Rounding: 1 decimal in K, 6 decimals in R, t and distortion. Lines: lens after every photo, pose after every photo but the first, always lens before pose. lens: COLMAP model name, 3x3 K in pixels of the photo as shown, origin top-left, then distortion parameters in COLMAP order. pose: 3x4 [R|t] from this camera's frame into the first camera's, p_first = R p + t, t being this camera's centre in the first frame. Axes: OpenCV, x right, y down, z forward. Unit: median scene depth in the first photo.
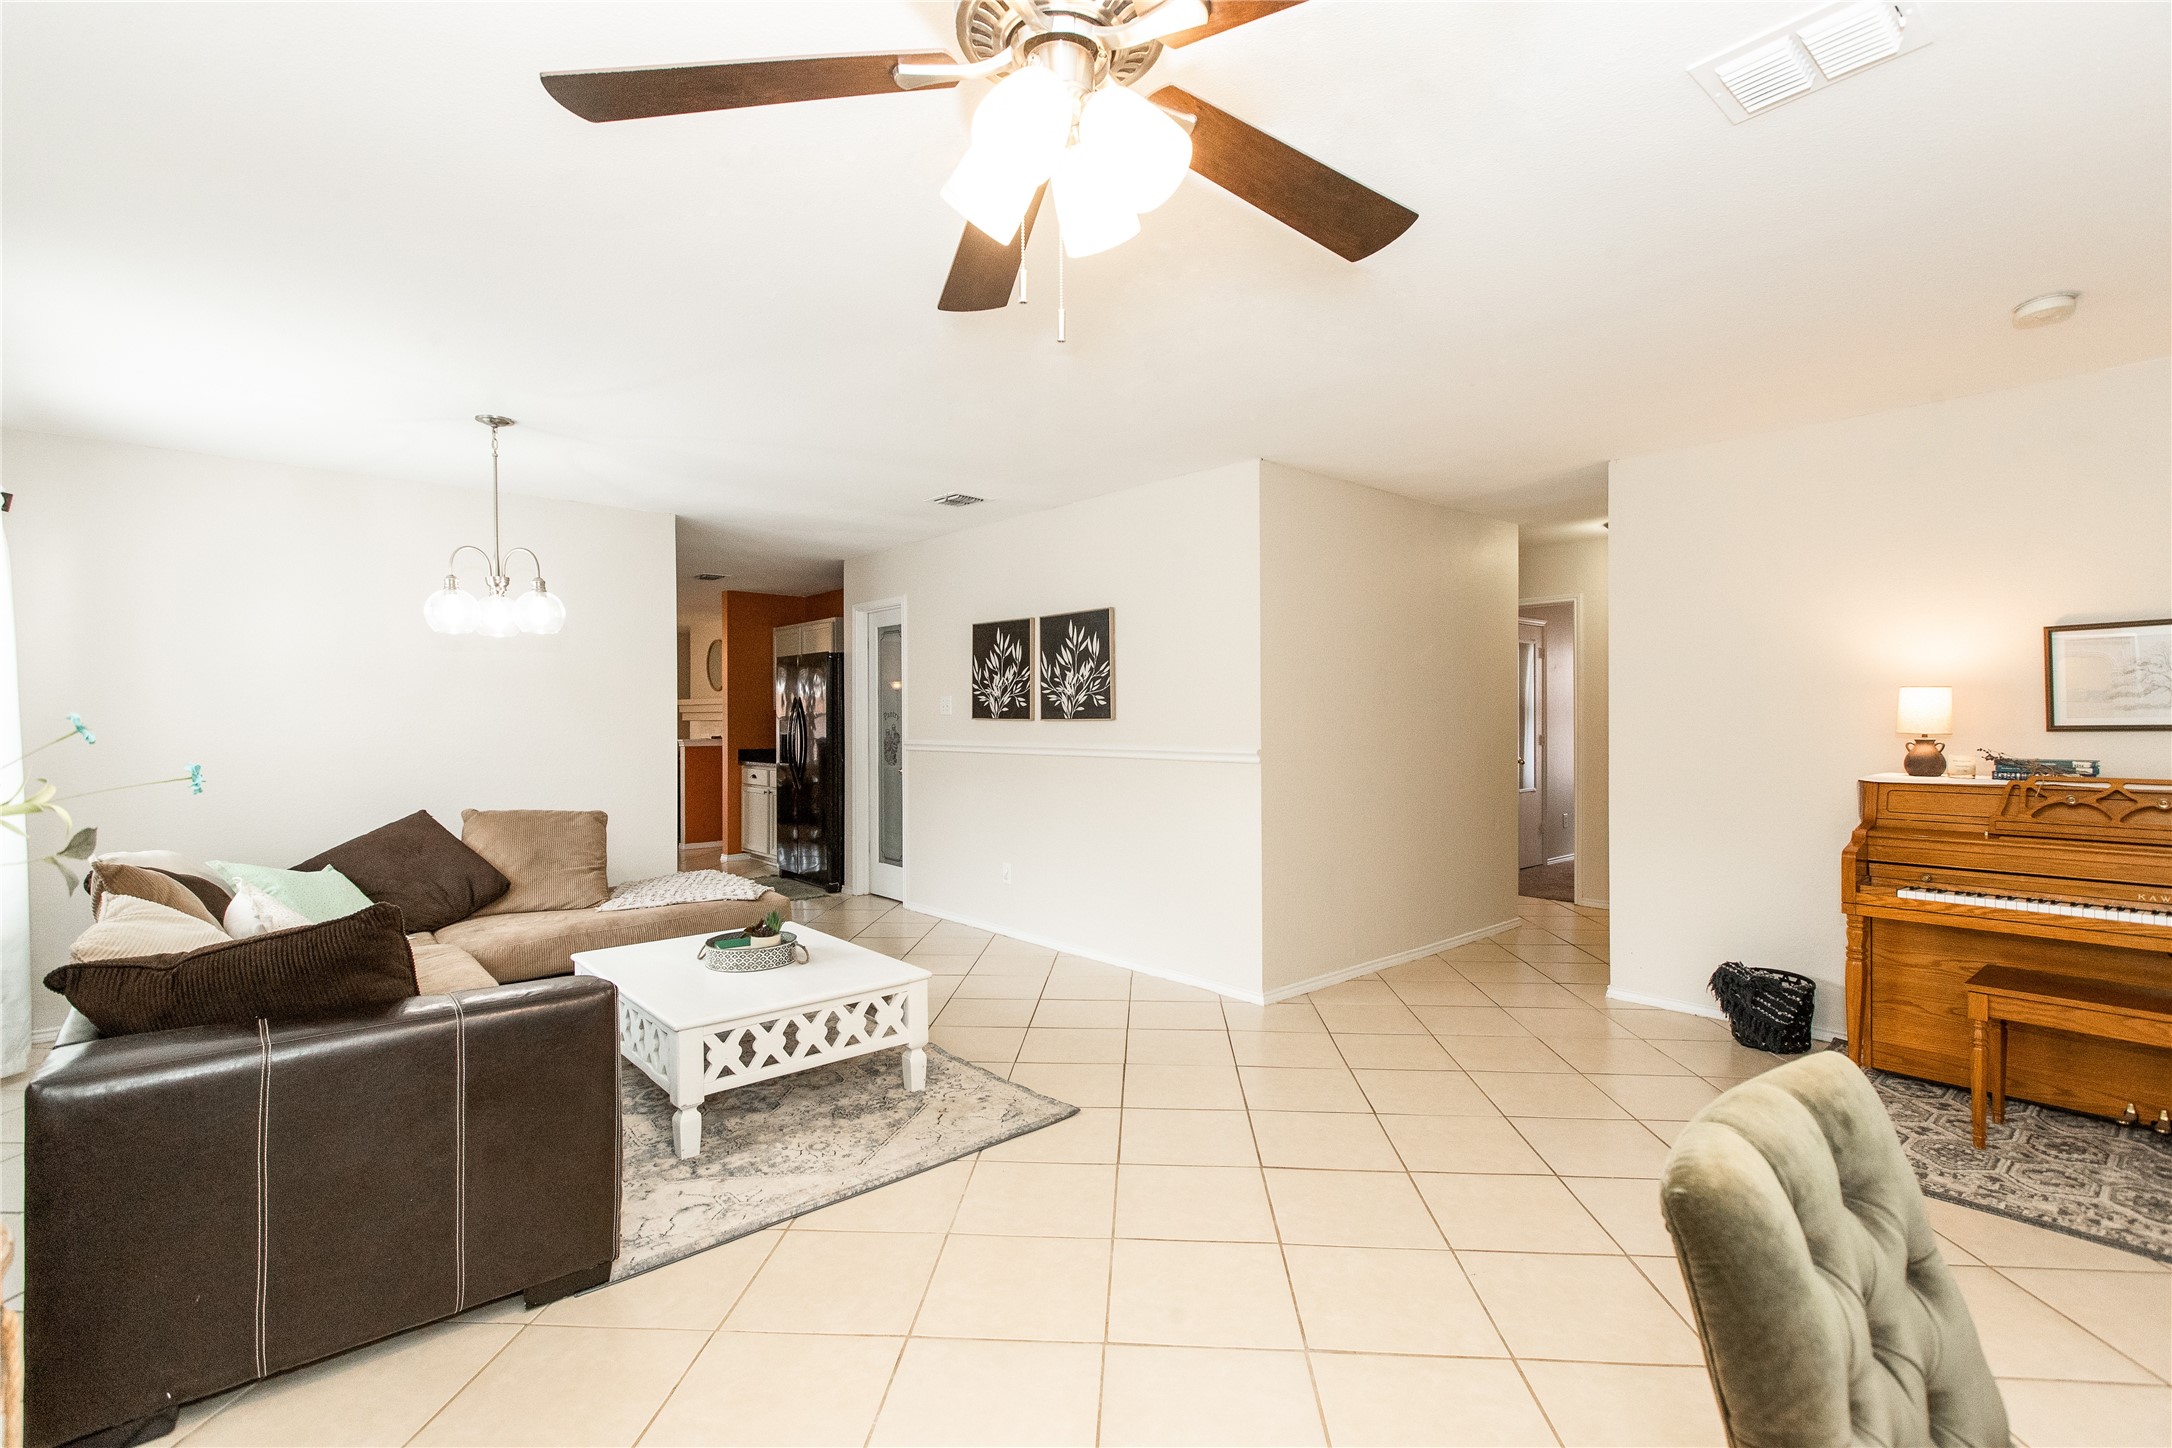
lens RADIAL K [[992.8, 0, 1092.9], [0, 992.8, 728.2], [0, 0, 1]] dist [0.002093, 0.000360]
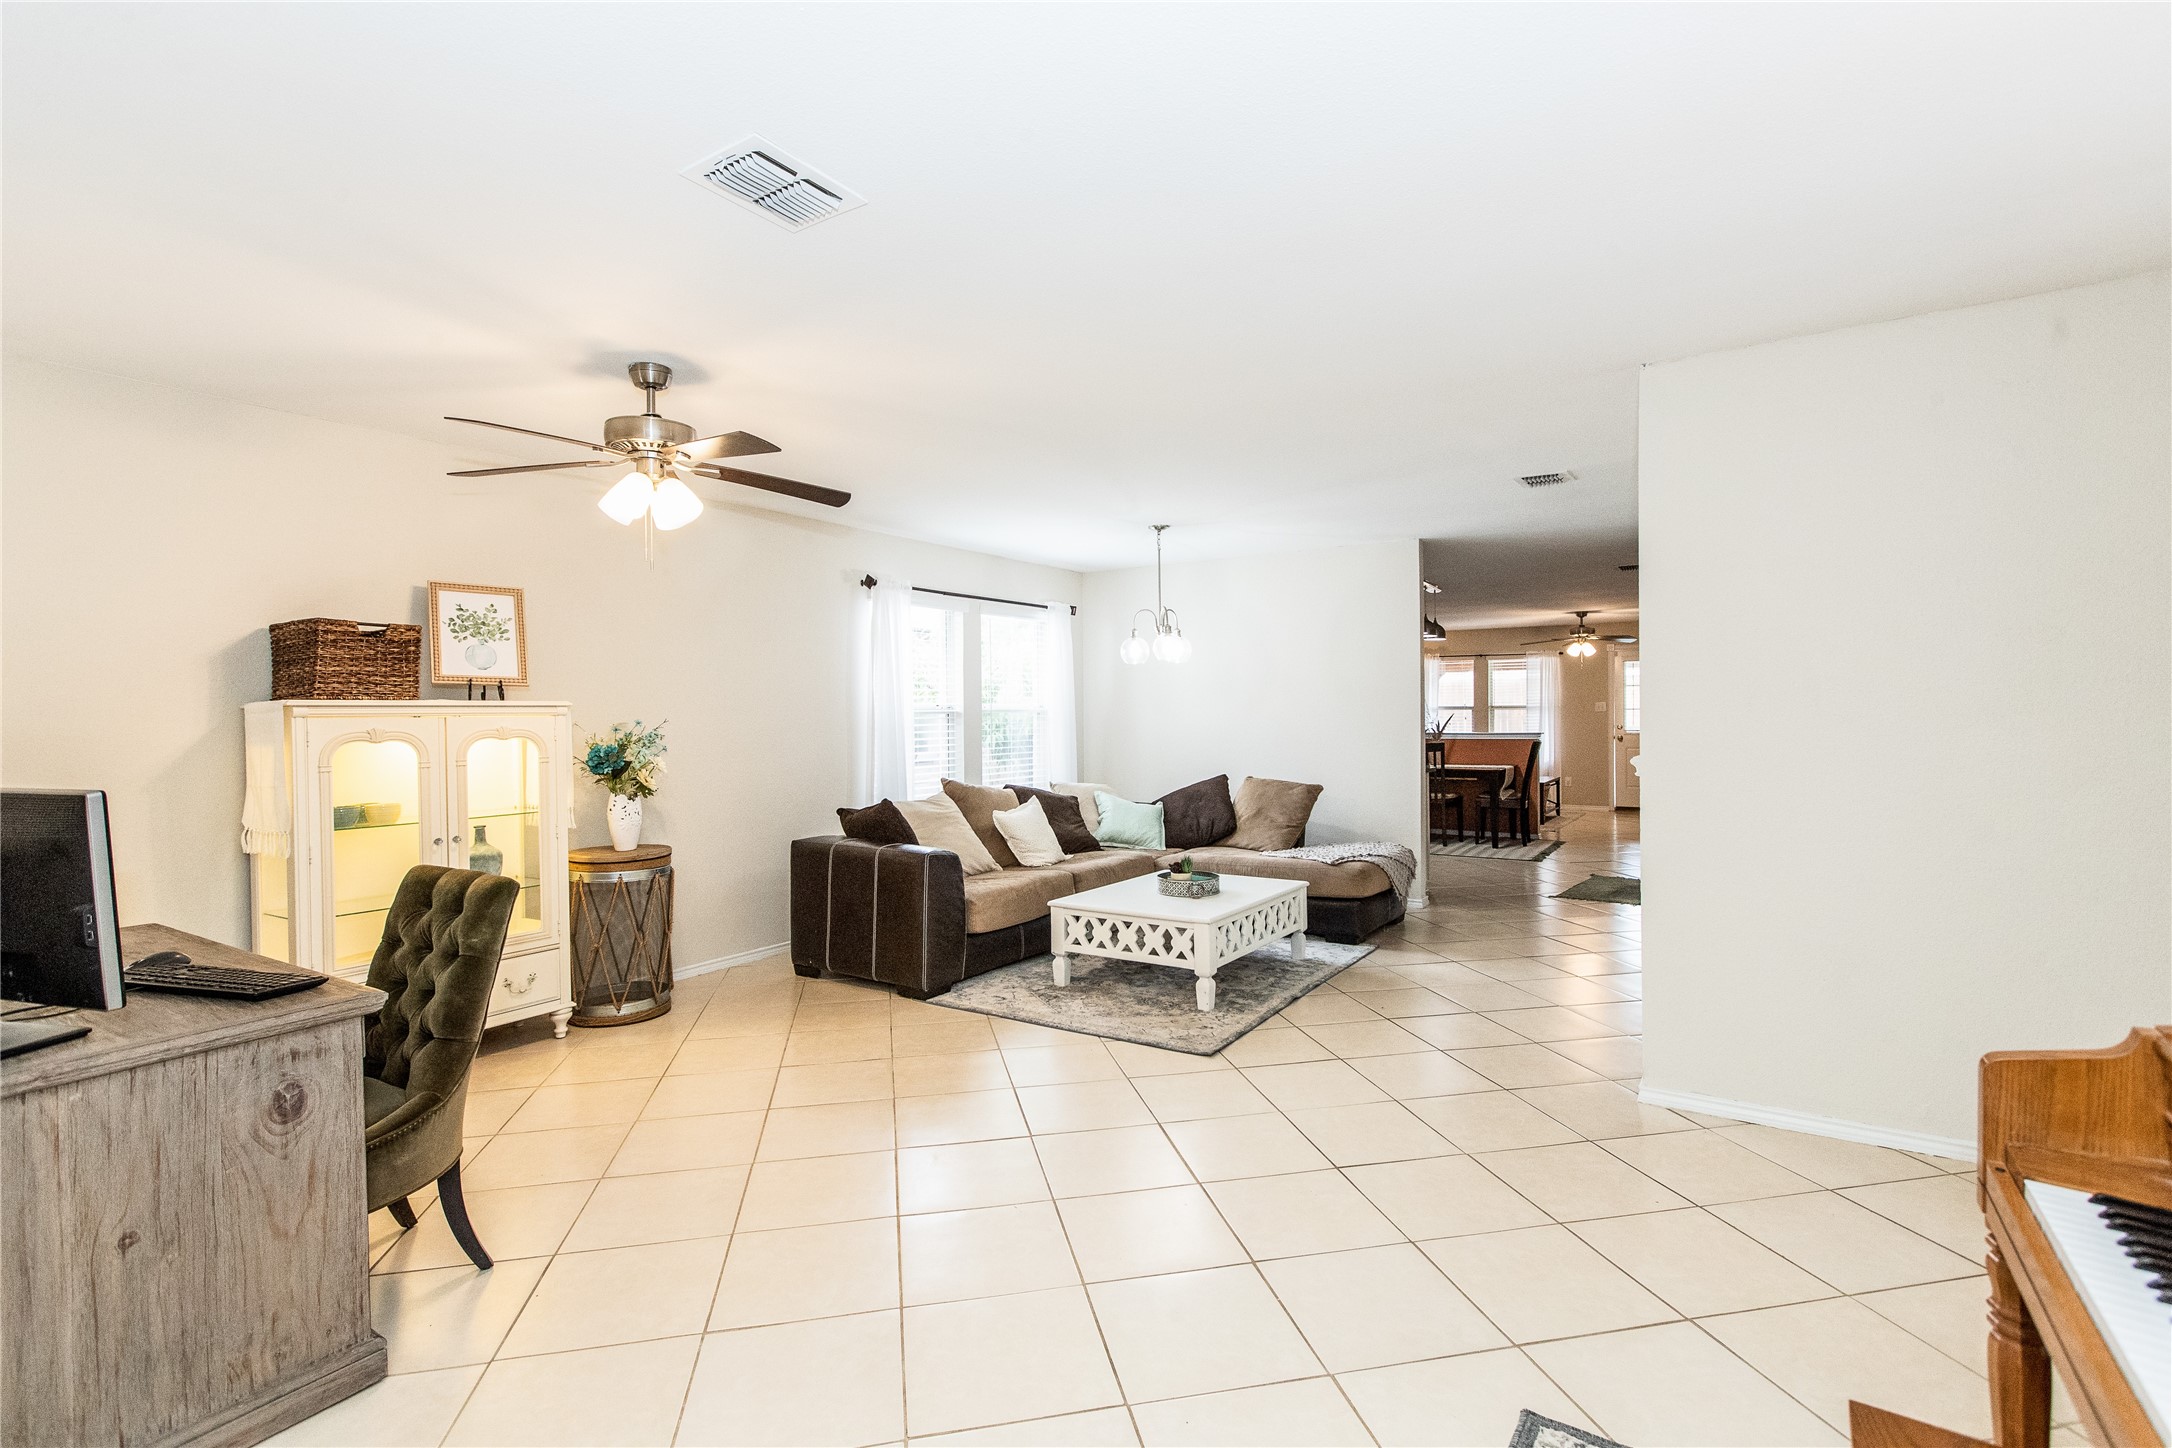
lens RADIAL K [[992.8, 0, 1092.9], [0, 992.8, 728.2], [0, 0, 1]] dist [0.002093, 0.000360]
pose [[0.276167, 0.017398, -0.960952, 1.049833], [-0.006033, 0.999848, 0.016368, -0.017120], [0.961091, 0.001277, 0.276230, 0.538062]]
